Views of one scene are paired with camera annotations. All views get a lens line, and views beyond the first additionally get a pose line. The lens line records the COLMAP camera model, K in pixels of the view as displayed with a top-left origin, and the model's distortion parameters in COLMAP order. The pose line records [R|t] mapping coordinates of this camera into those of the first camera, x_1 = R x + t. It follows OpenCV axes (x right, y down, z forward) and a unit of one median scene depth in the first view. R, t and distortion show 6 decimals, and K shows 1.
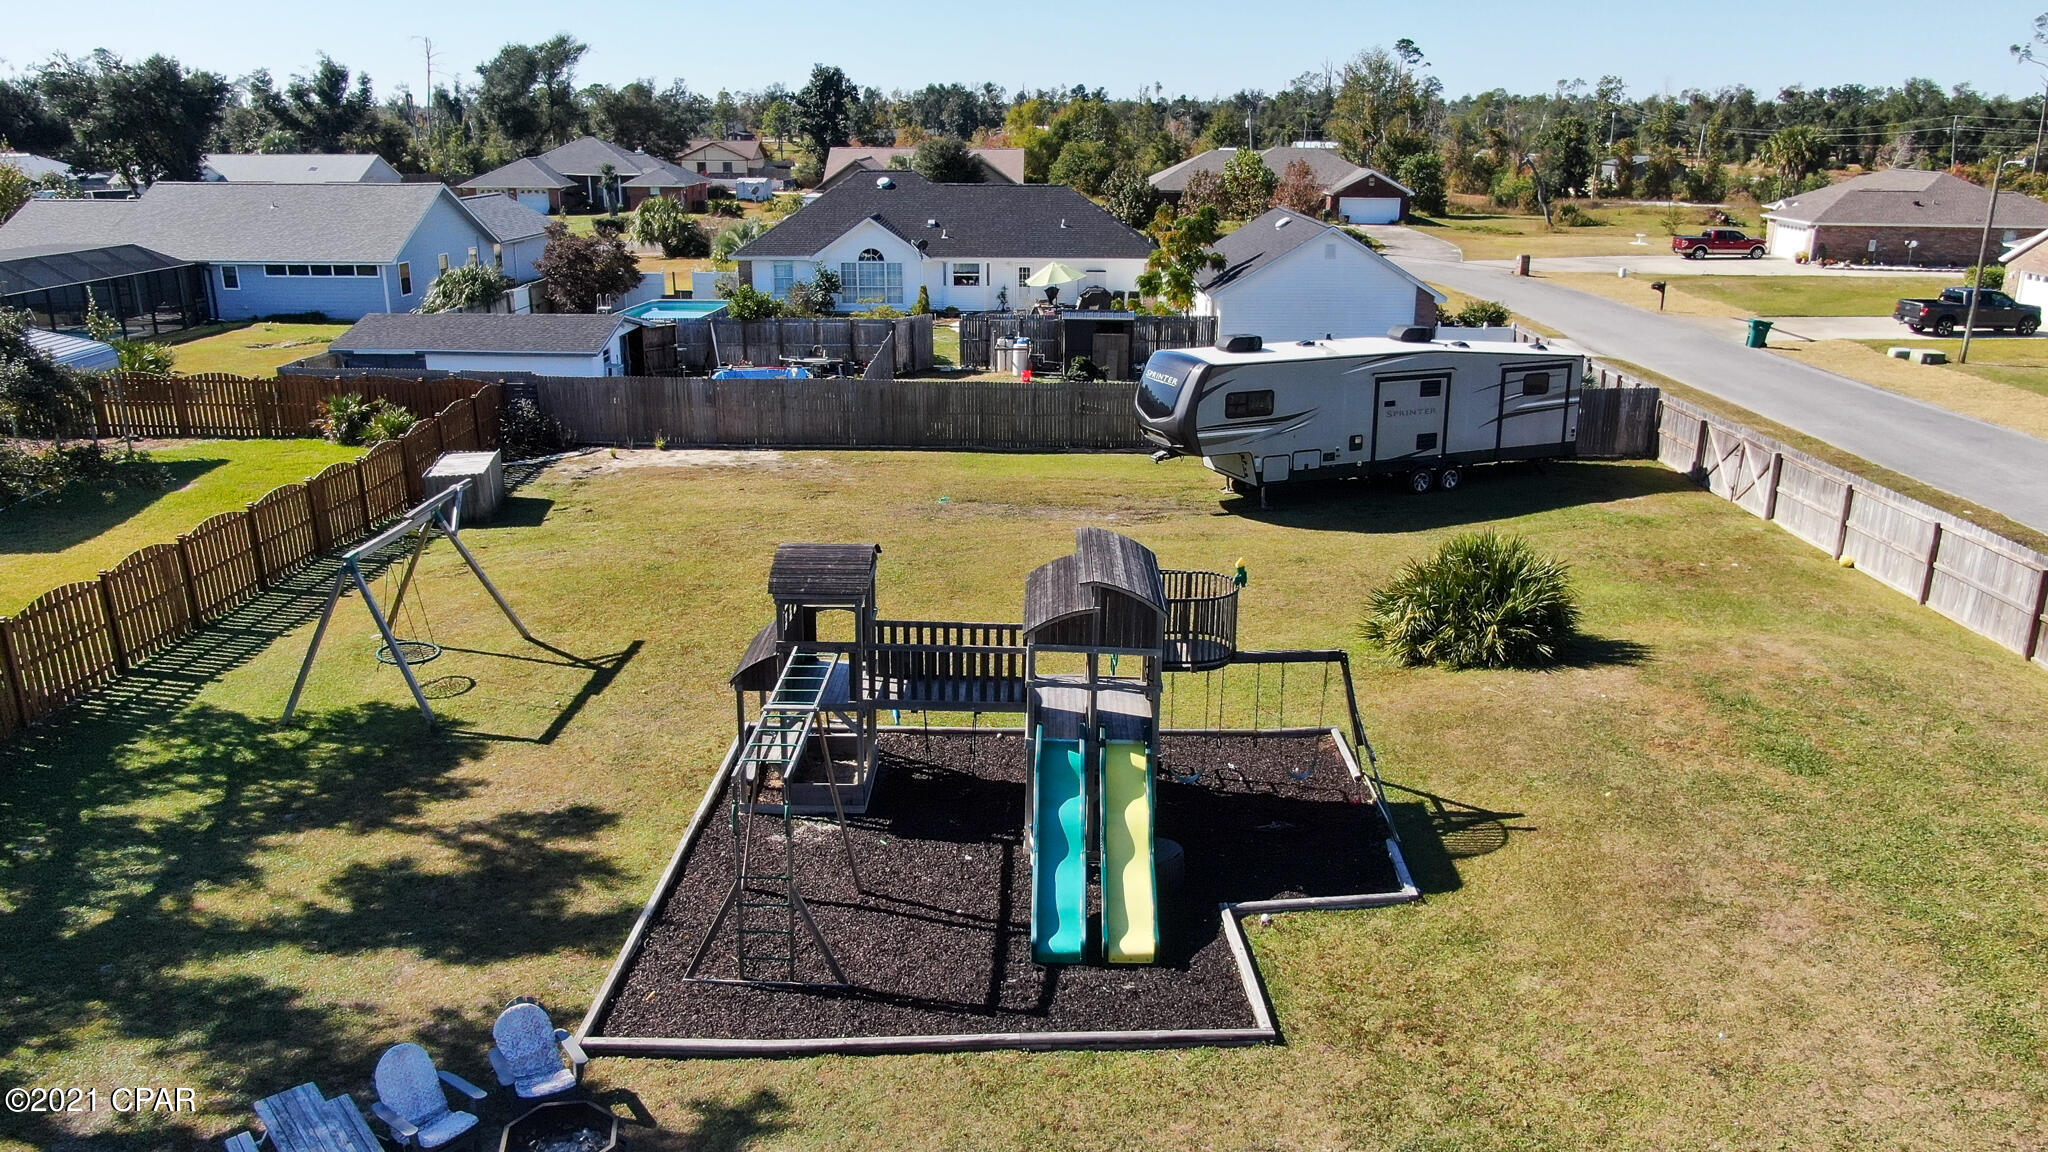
lens RADIAL K [[1476.0, 0, 1027.8], [0, 1476.0, 571.0], [0, 0, 1]] dist [-0.014562, 0.001458]
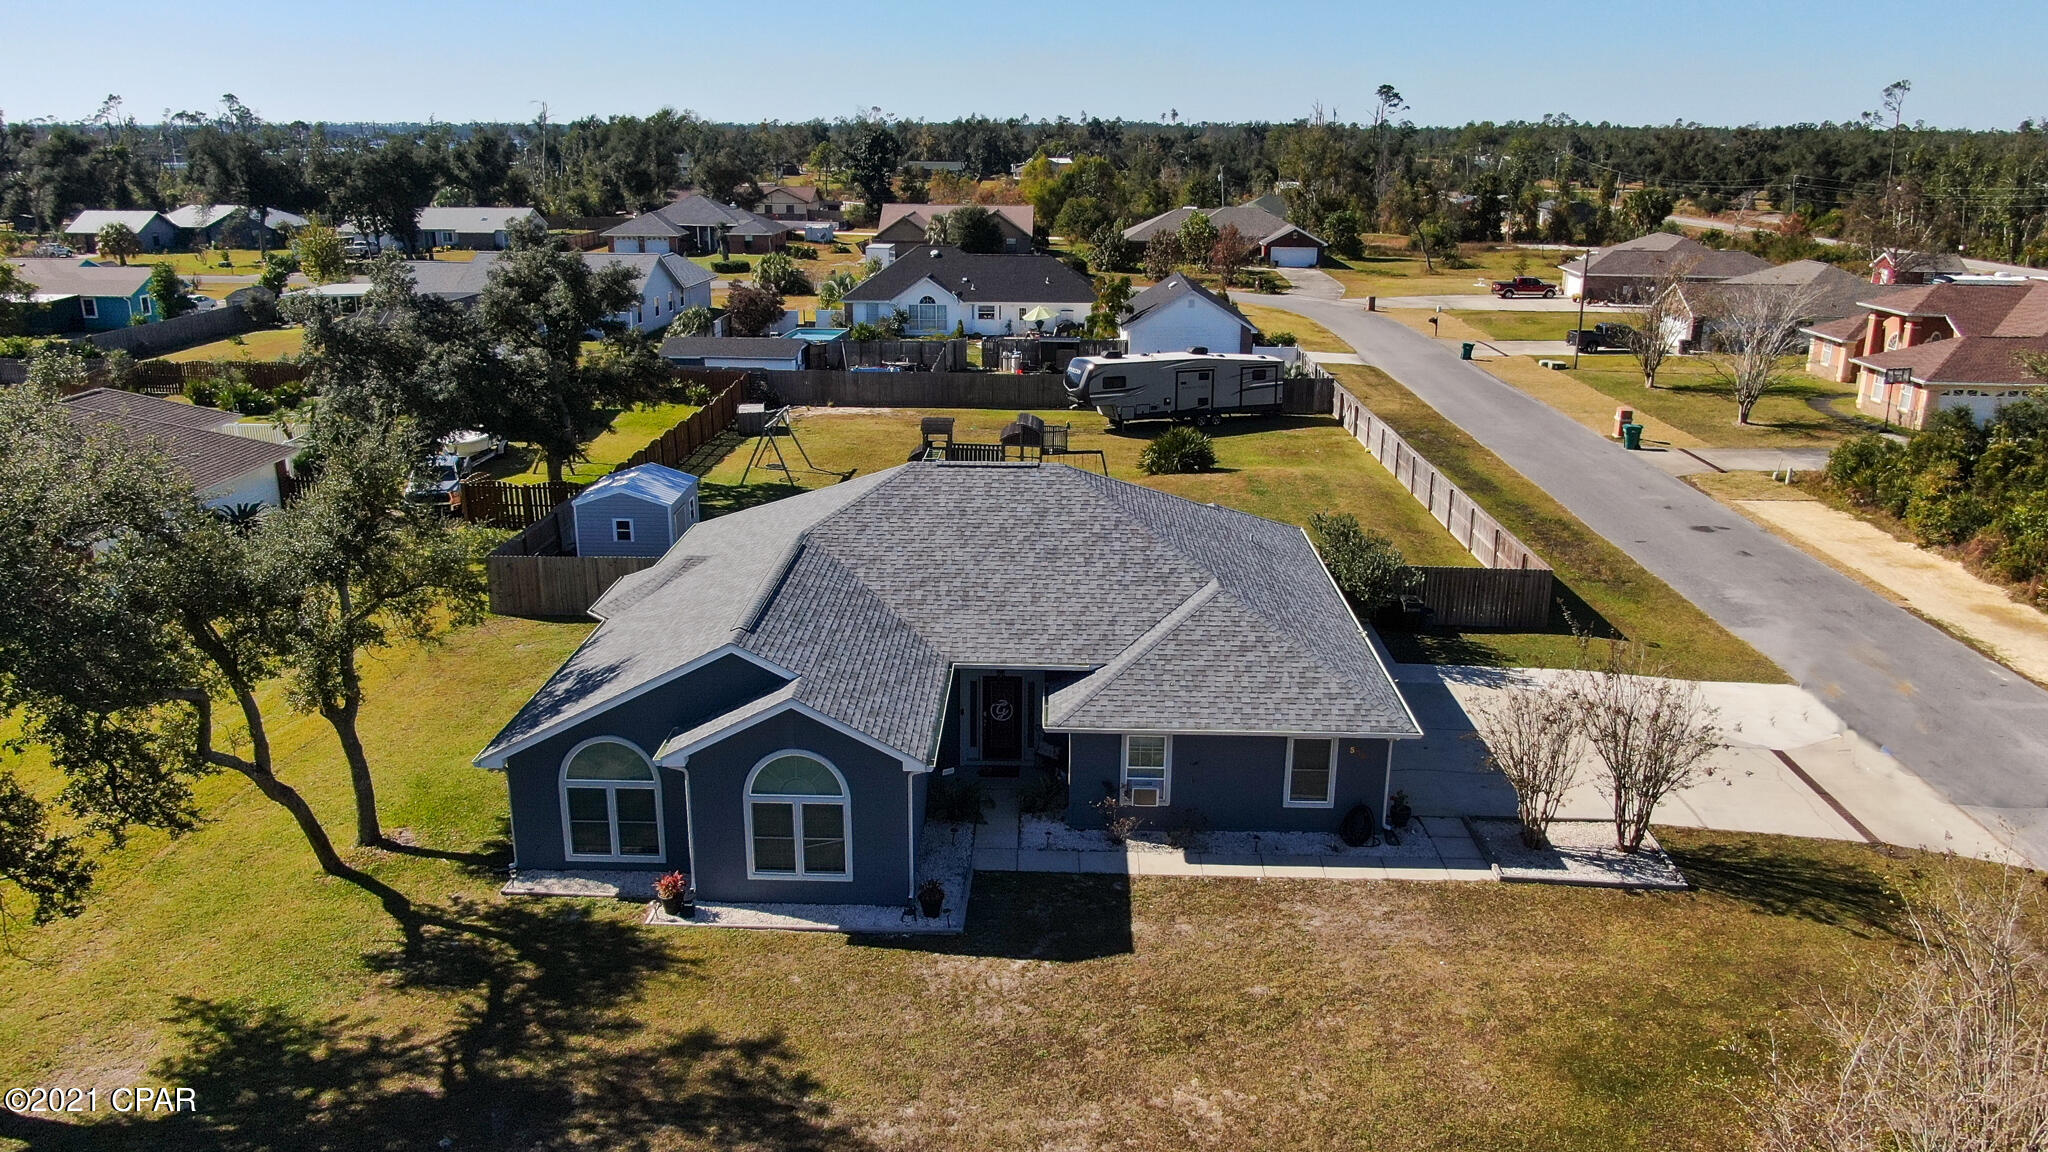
lens RADIAL K [[1476.0, 0, 1027.8], [0, 1476.0, 571.0], [0, 0, 1]] dist [-0.014562, 0.001458]
pose [[0.999868, 0.006922, -0.014724, 0.029514], [-0.007068, 0.999926, -0.009866, 0.097903], [0.014655, 0.009969, 0.999843, -0.613584]]
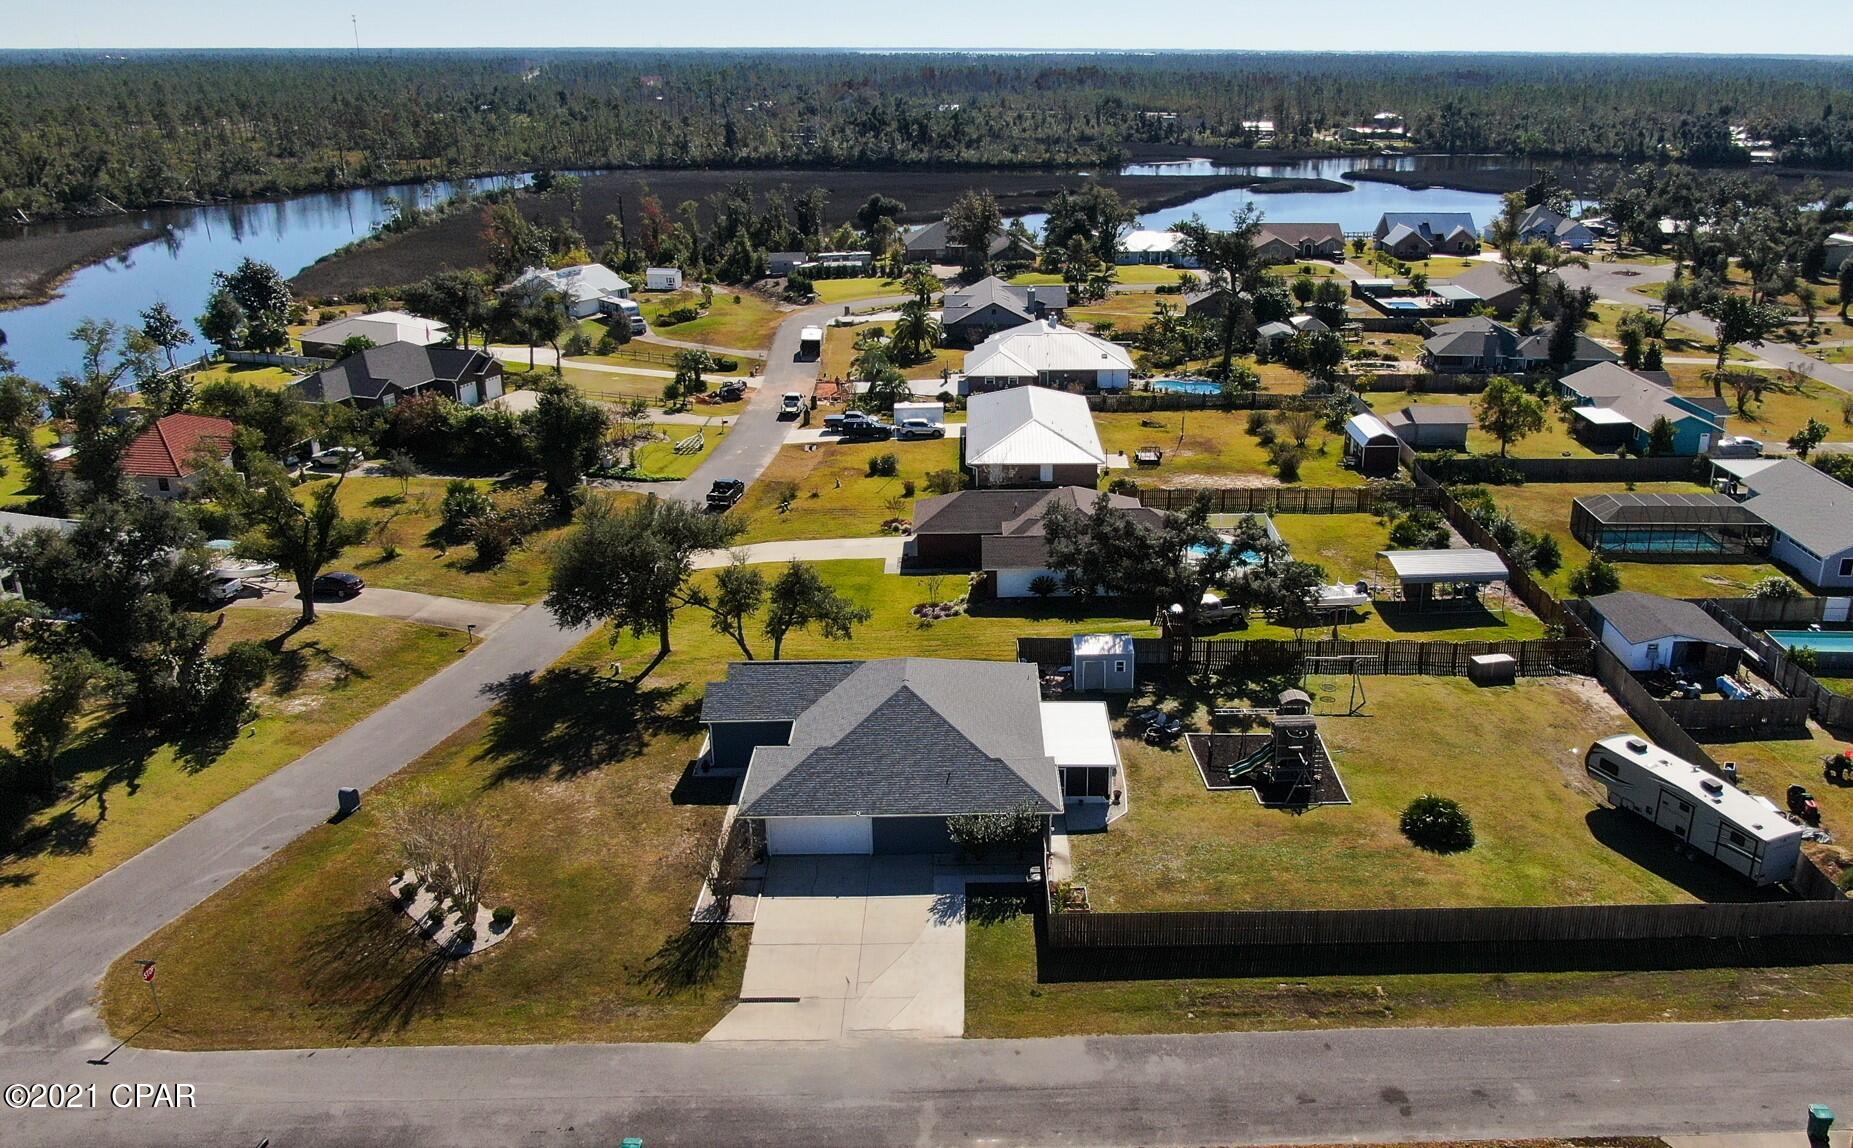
lens RADIAL K [[1482.9, 0, 993.6], [0, 1482.9, 573.8], [0, 0, 1]] dist [-0.003495, 0.000739]
pose [[0.038103, 0.331395, -0.942722, 1.147491], [-0.297283, 0.904451, 0.305927, -0.424259], [0.954029, 0.268599, 0.132980, -0.158537]]
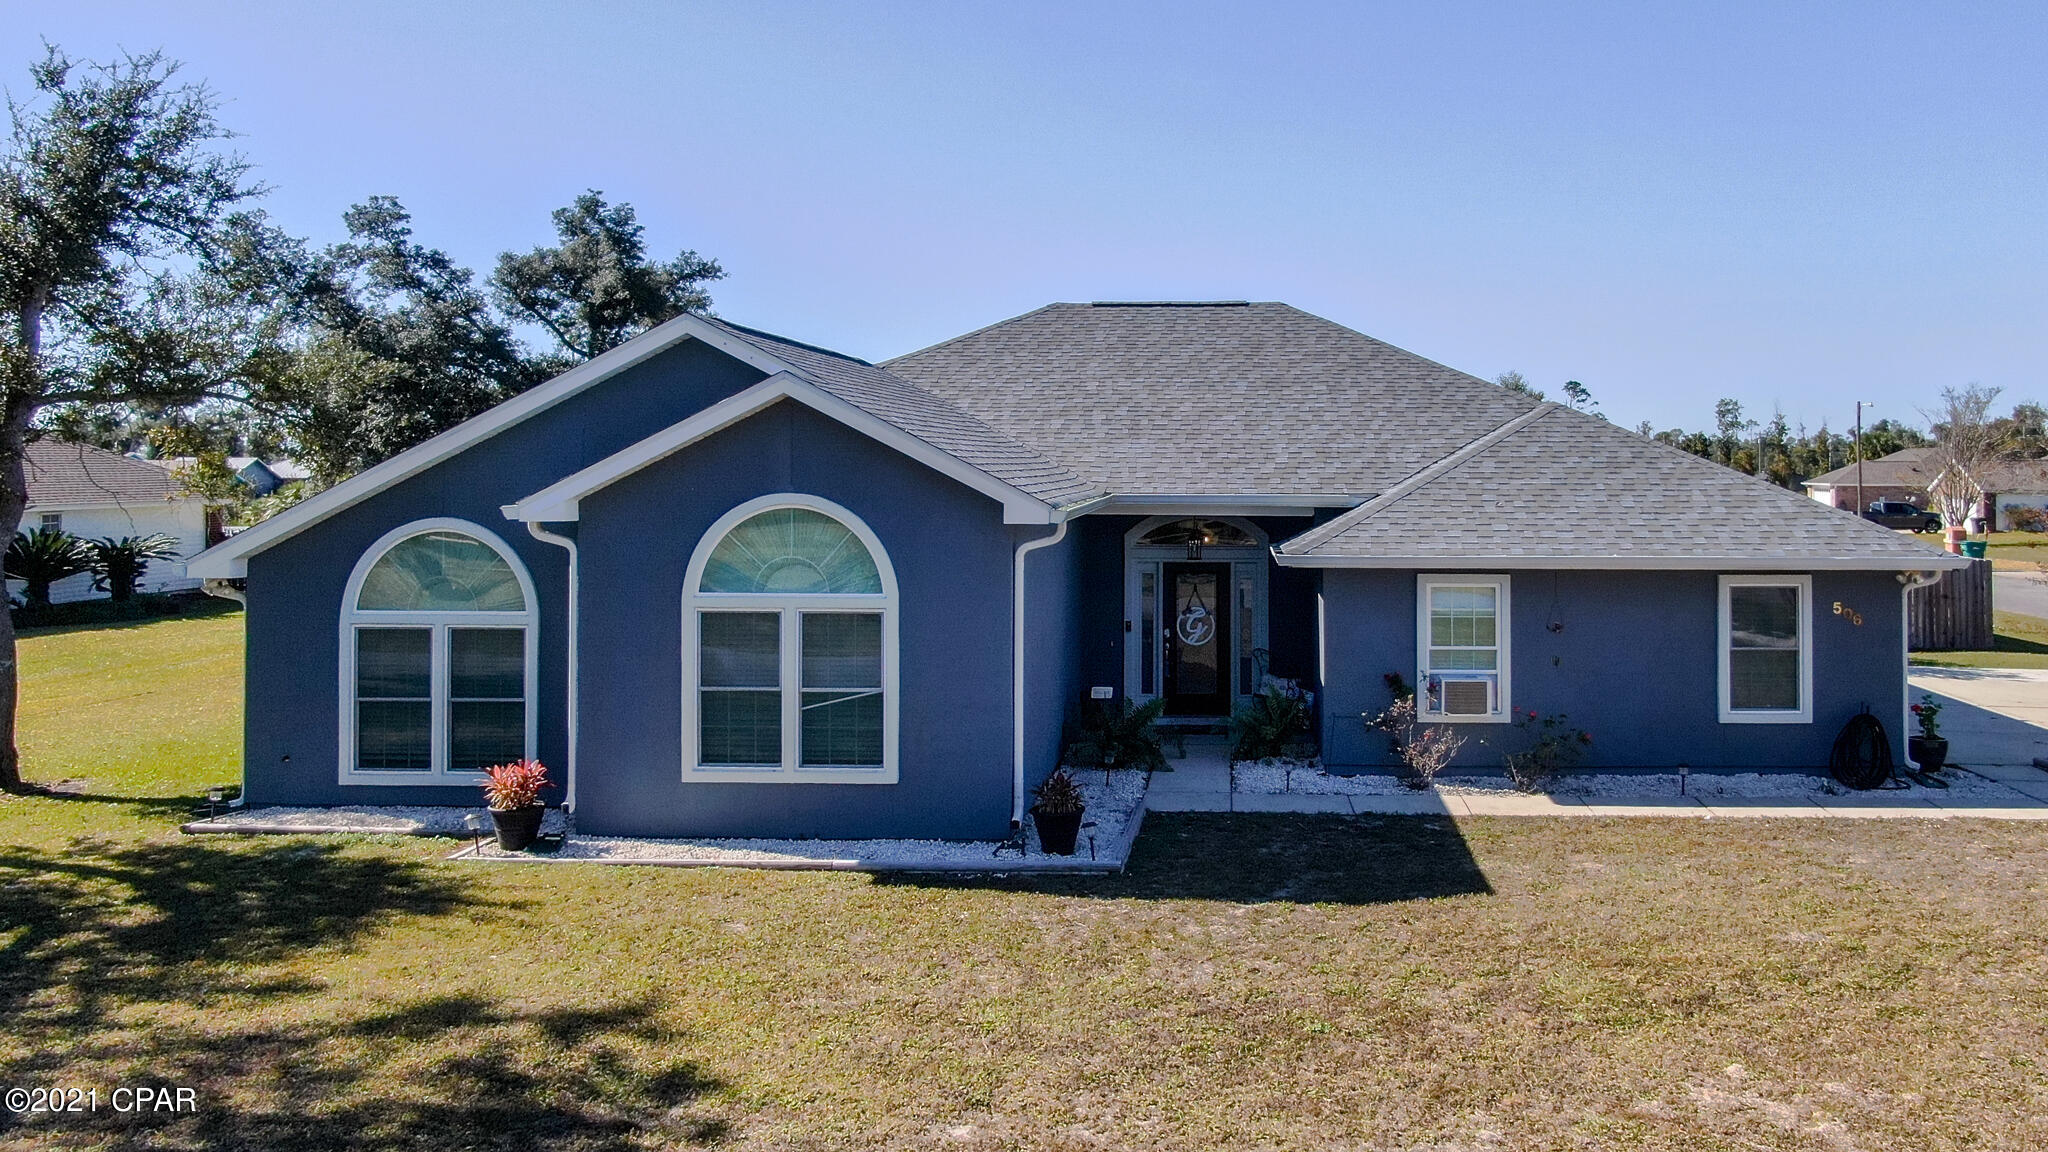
lens RADIAL K [[1545.7, 0, 1215.1], [0, 1545.7, 444.3], [0, 0, 1]] dist [-0.008982, -0.002855]
pose [[0.999927, -0.007262, -0.009640, 0.020305], [0.003918, 0.950783, -0.309834, 0.206577], [0.011415, 0.309773, 0.950742, -0.406461]]
